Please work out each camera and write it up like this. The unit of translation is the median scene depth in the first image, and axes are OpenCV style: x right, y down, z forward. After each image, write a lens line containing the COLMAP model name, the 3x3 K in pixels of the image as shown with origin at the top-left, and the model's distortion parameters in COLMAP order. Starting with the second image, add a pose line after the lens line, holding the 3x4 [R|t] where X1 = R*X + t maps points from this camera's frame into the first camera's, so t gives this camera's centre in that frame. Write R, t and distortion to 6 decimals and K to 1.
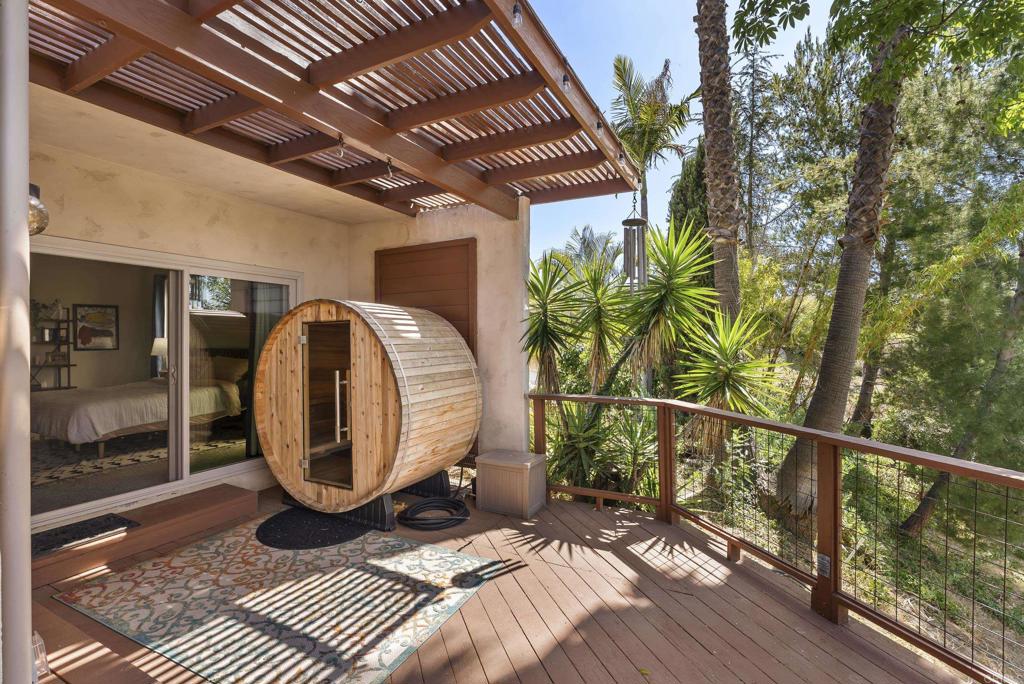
lens RADIAL K [[463.2, 0, 515.1], [0, 463.2, 337.9], [0, 0, 1]] dist [-0.008489, 0.000817]
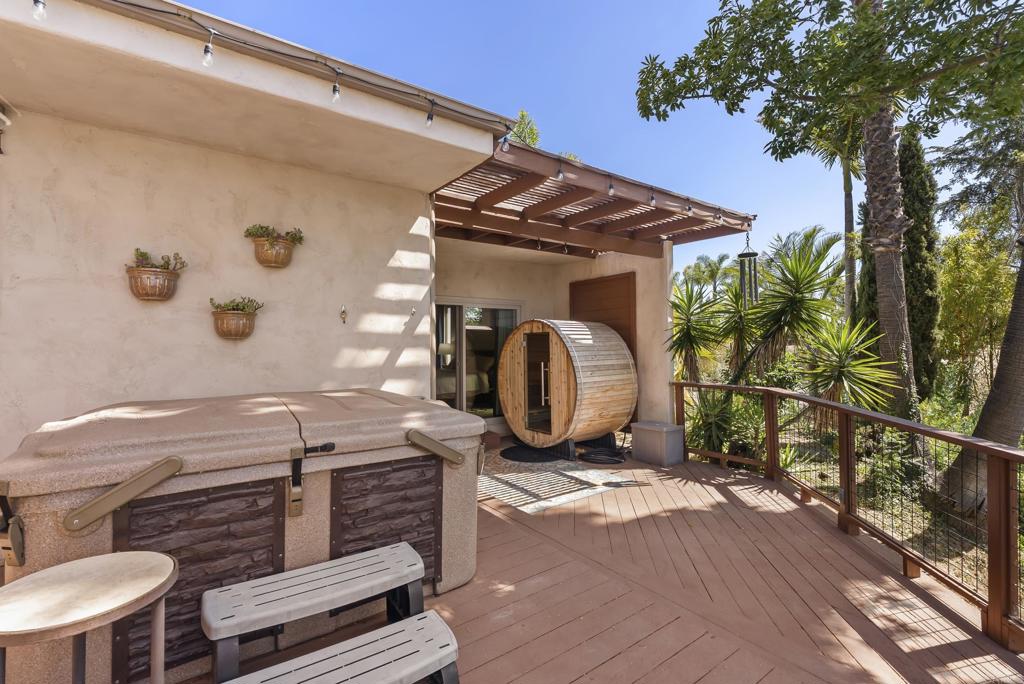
lens RADIAL K [[463.2, 0, 515.1], [0, 463.2, 337.9], [0, 0, 1]] dist [-0.008489, 0.000817]
pose [[0.894930, -0.011048, -0.446069, 0.250008], [0.006962, 0.999917, -0.010797, -0.000467], [0.446152, 0.006557, 0.894933, -0.494132]]
